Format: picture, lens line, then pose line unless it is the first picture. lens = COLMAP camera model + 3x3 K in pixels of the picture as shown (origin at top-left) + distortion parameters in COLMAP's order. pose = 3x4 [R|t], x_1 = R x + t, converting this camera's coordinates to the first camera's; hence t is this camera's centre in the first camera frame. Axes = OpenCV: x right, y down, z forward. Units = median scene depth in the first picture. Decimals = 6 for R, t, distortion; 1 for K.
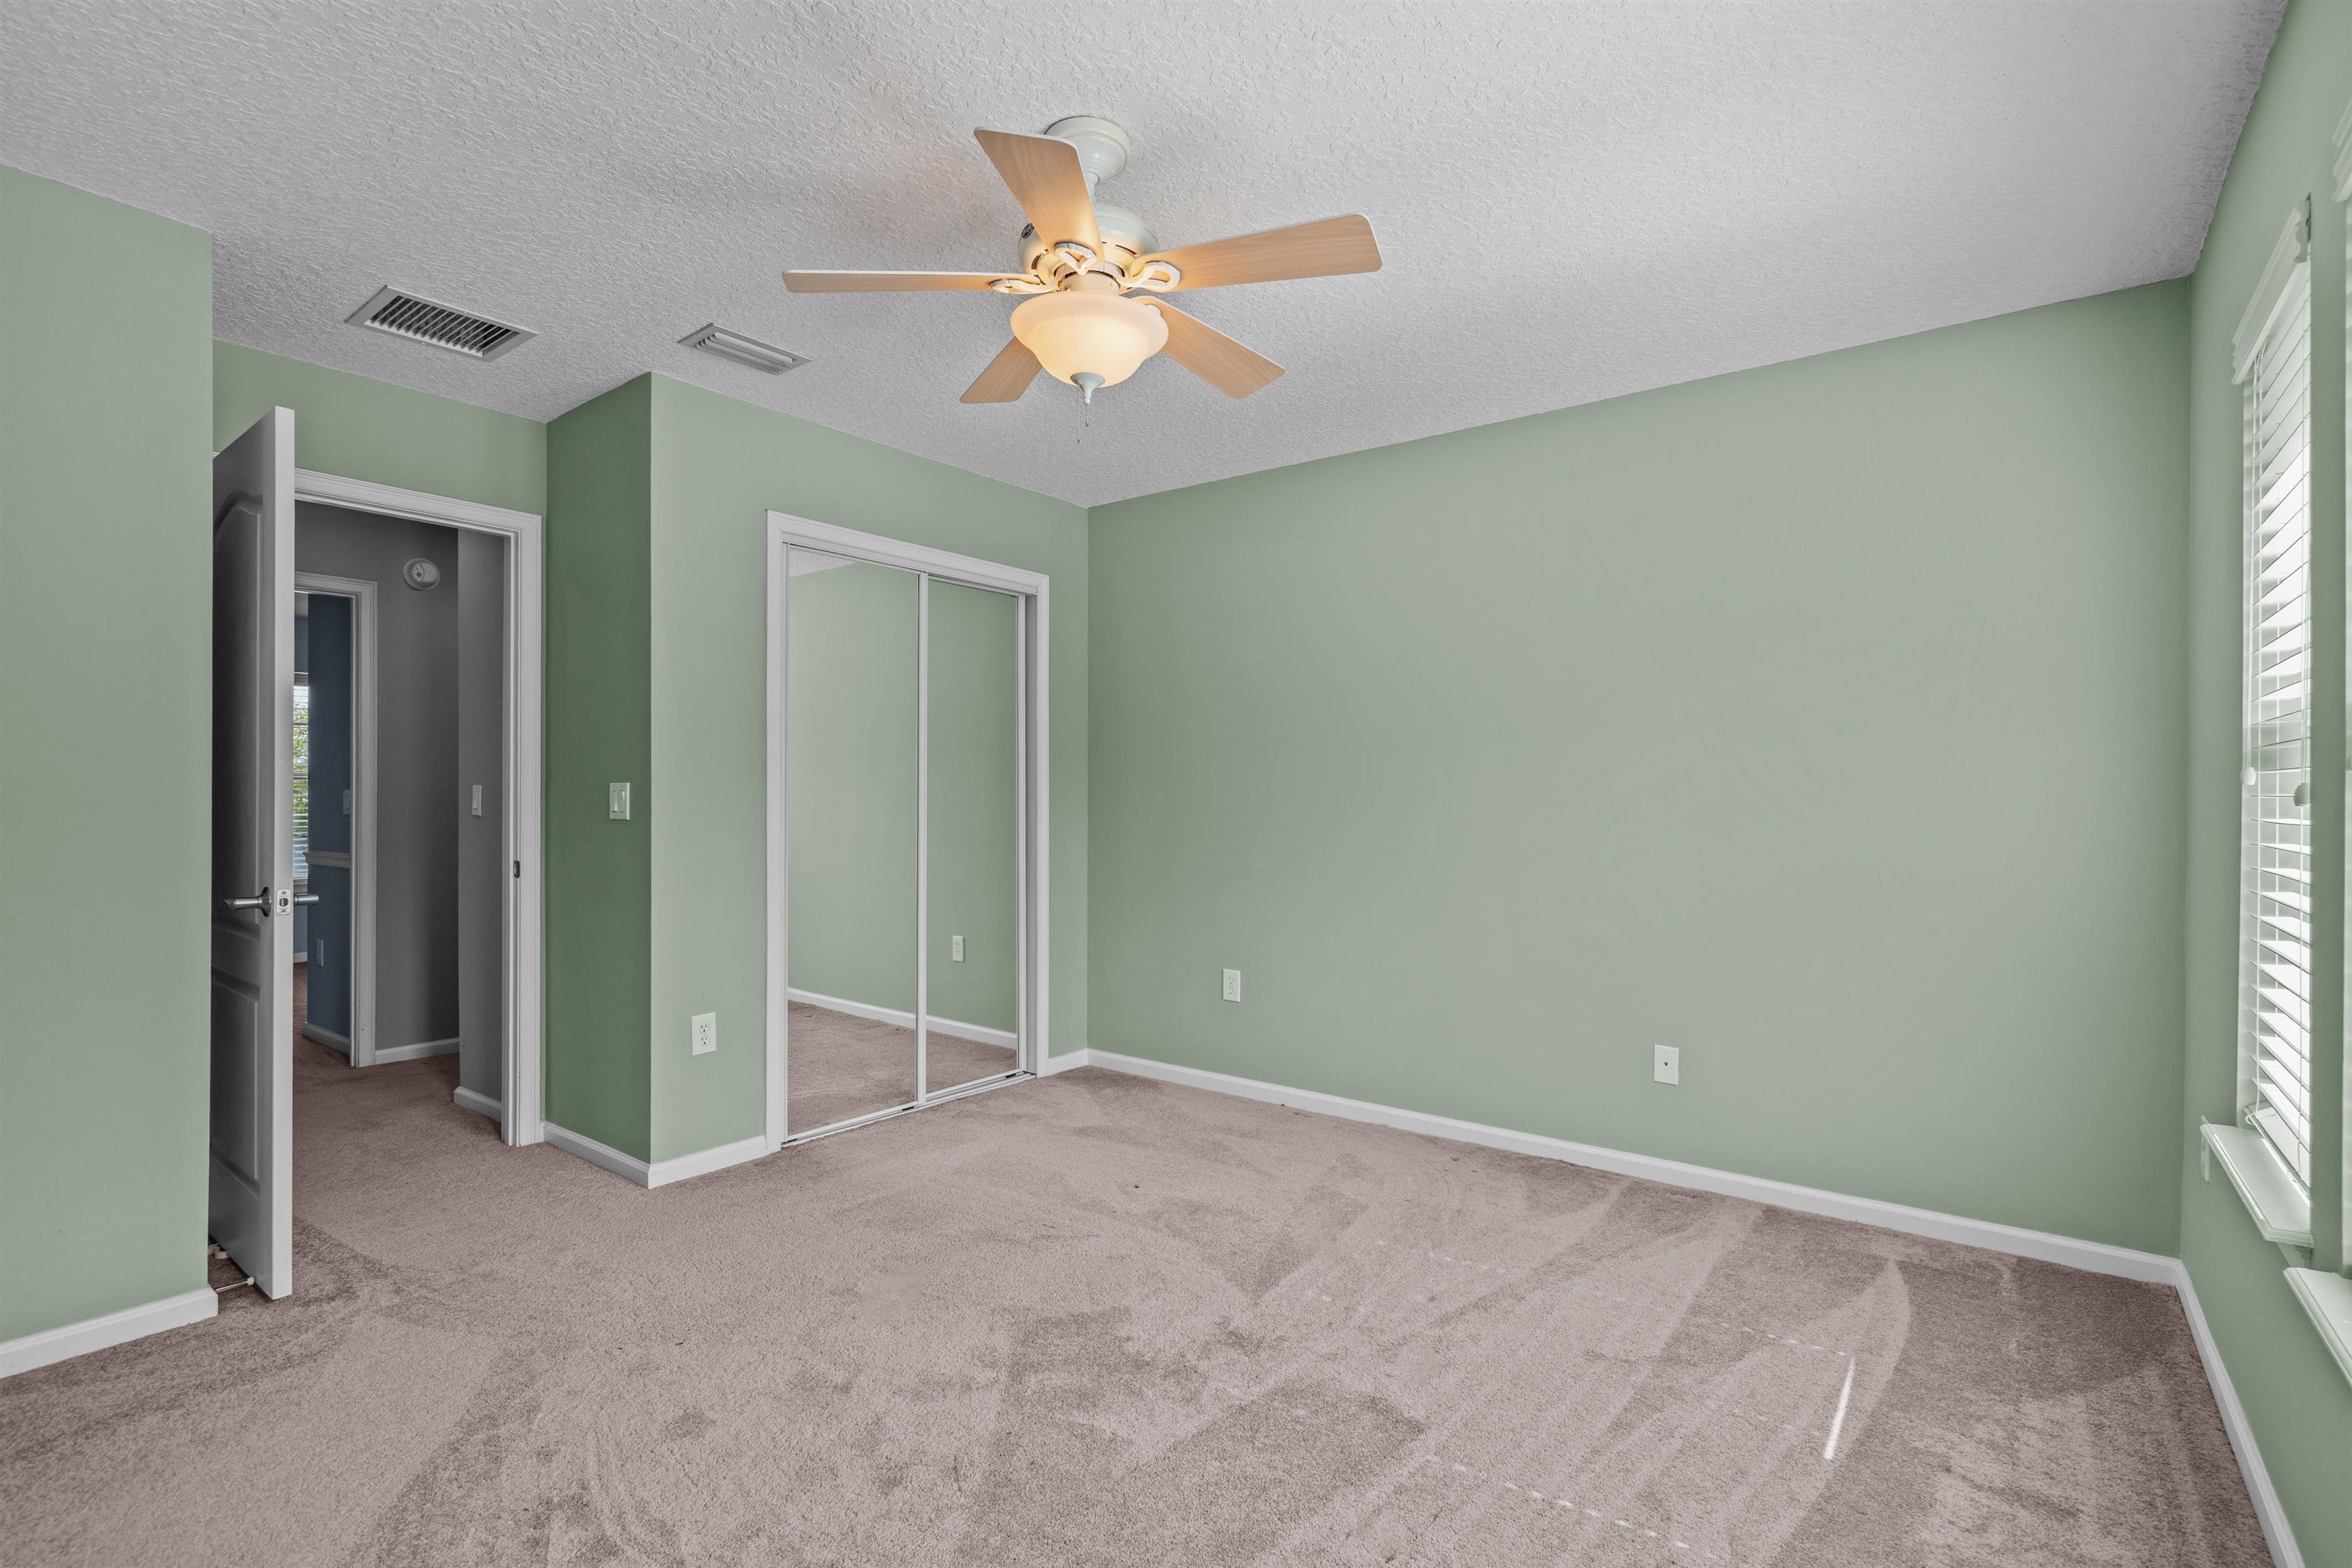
lens RADIAL K [[1067.6, 0, 1178.8], [0, 1067.6, 790.2], [0, 0, 1]] dist [0.002318, 0.000331]
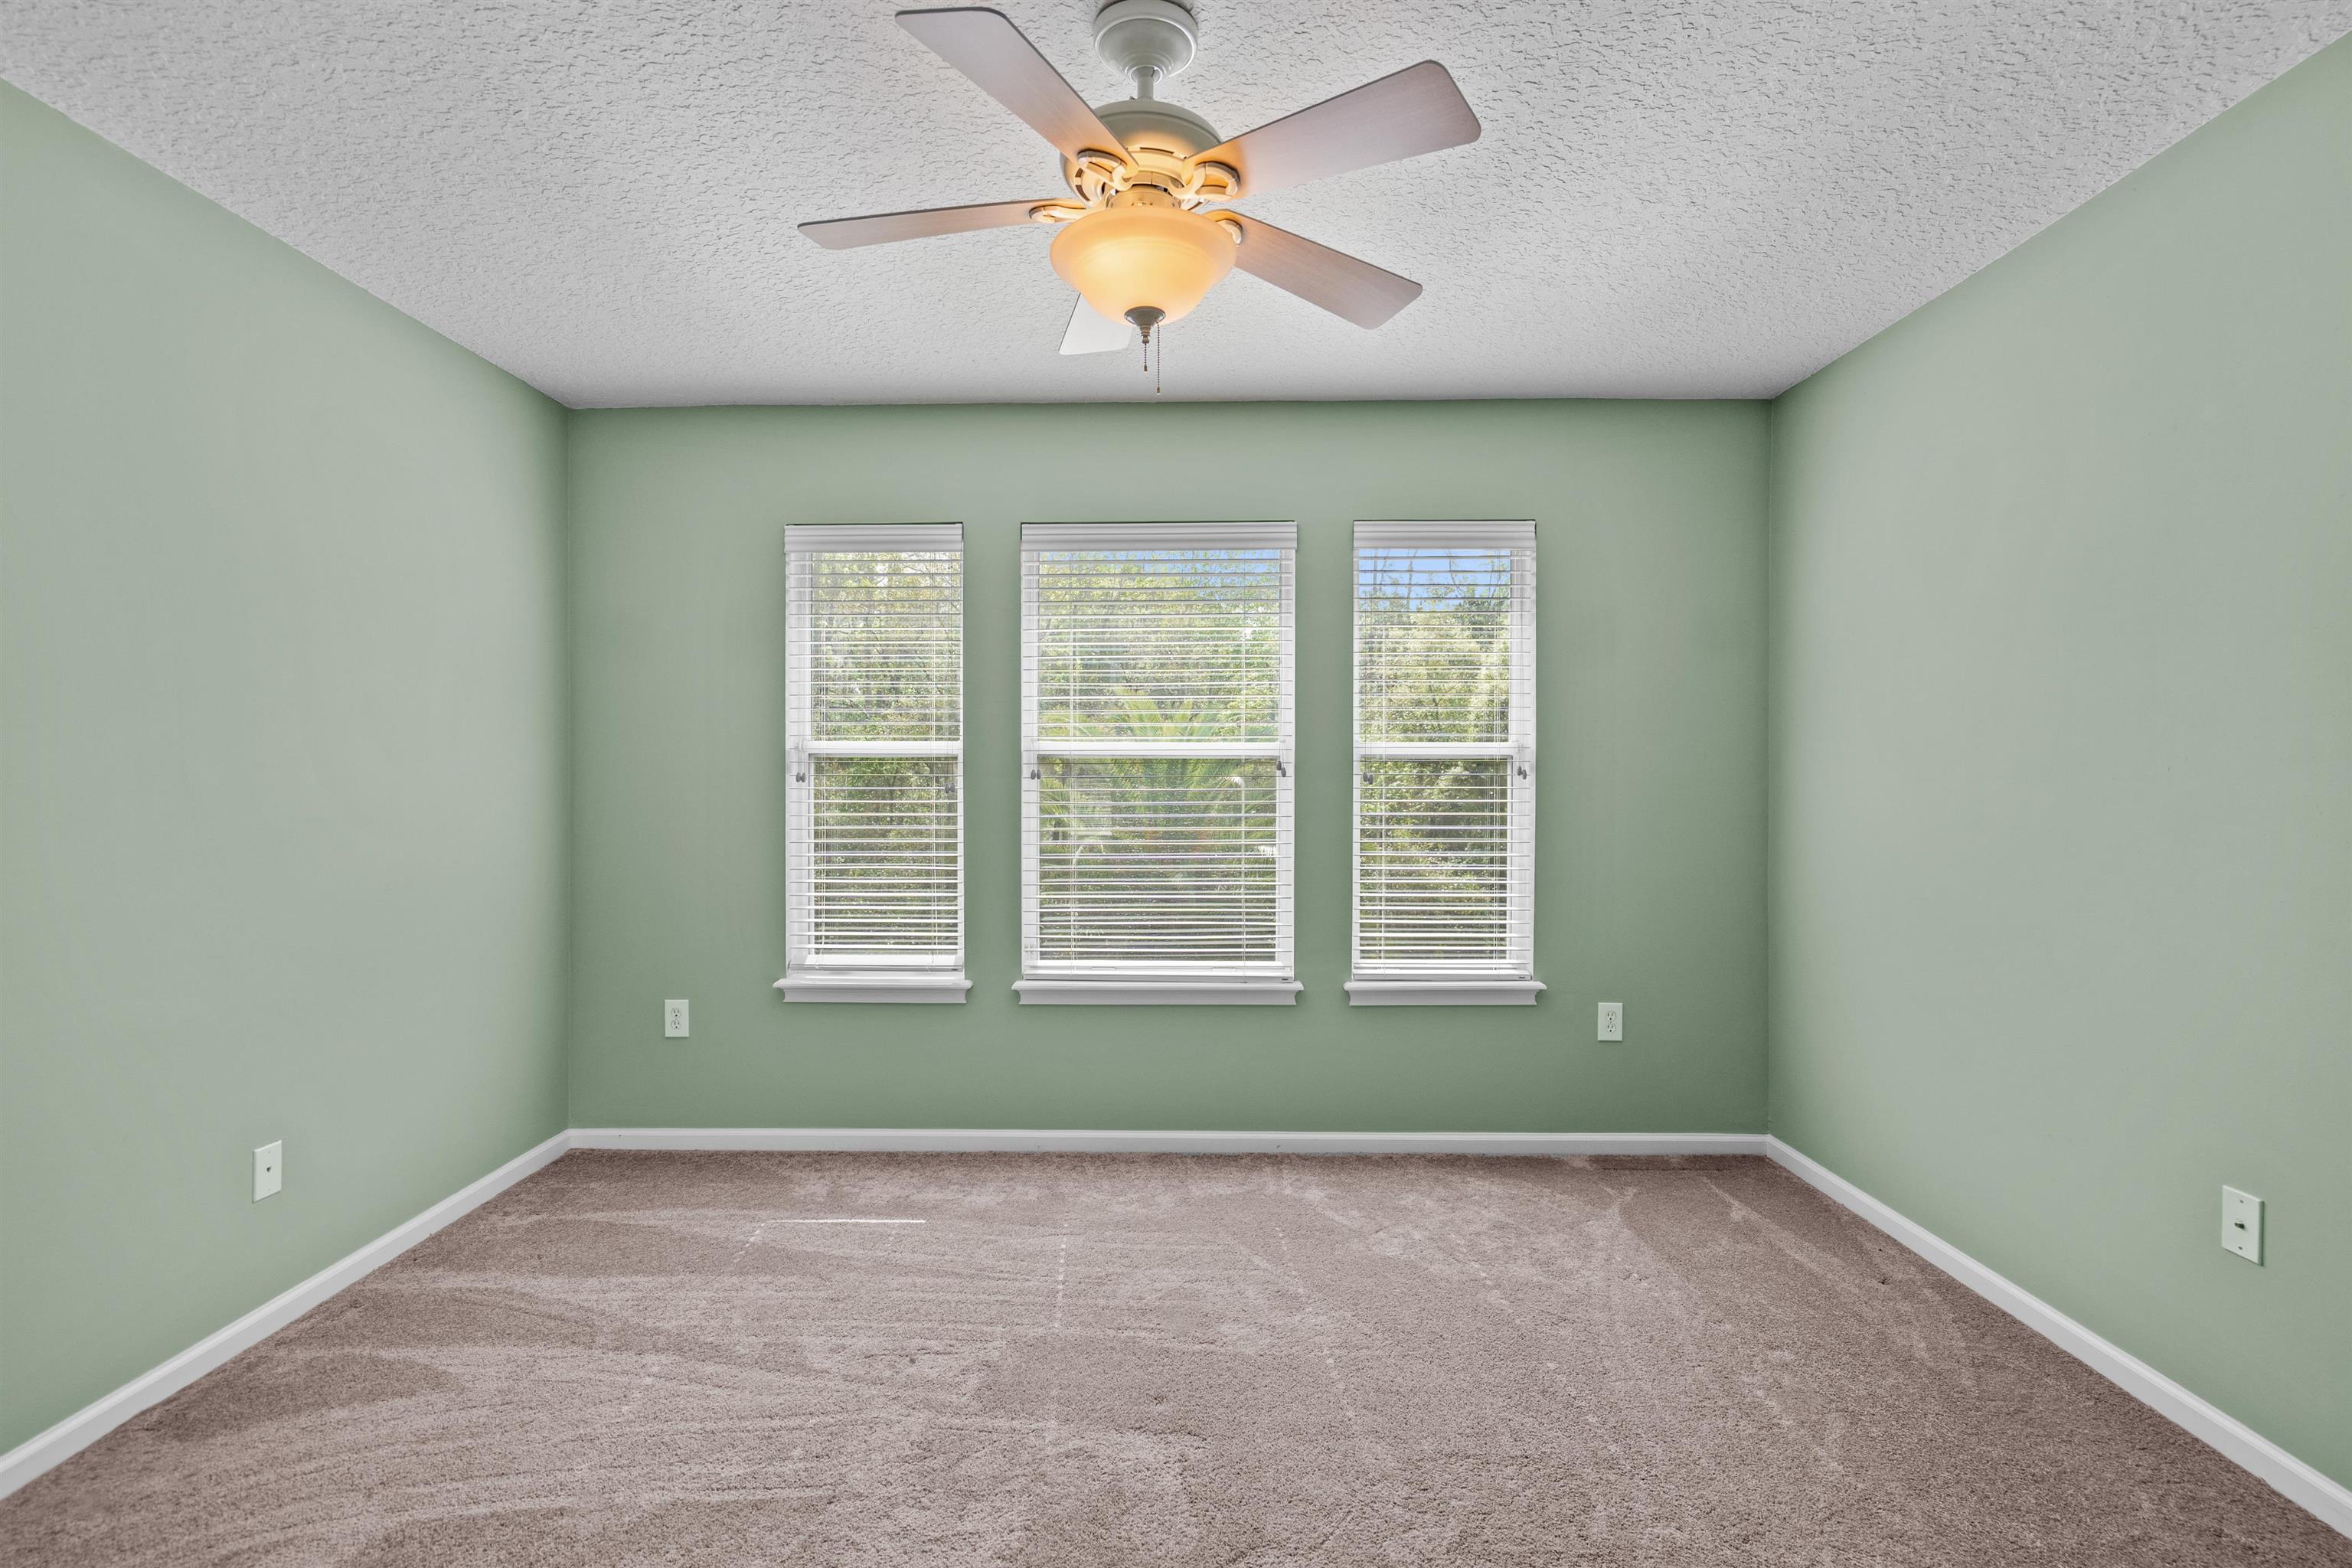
lens RADIAL K [[1067.6, 0, 1178.8], [0, 1067.6, 790.2], [0, 0, 1]] dist [0.002318, 0.000331]
pose [[-0.596405, -0.014336, 0.802556, -0.572497], [-0.004492, 0.999884, 0.014523, -0.011030], [-0.802671, 0.005057, -0.596400, 1.121114]]
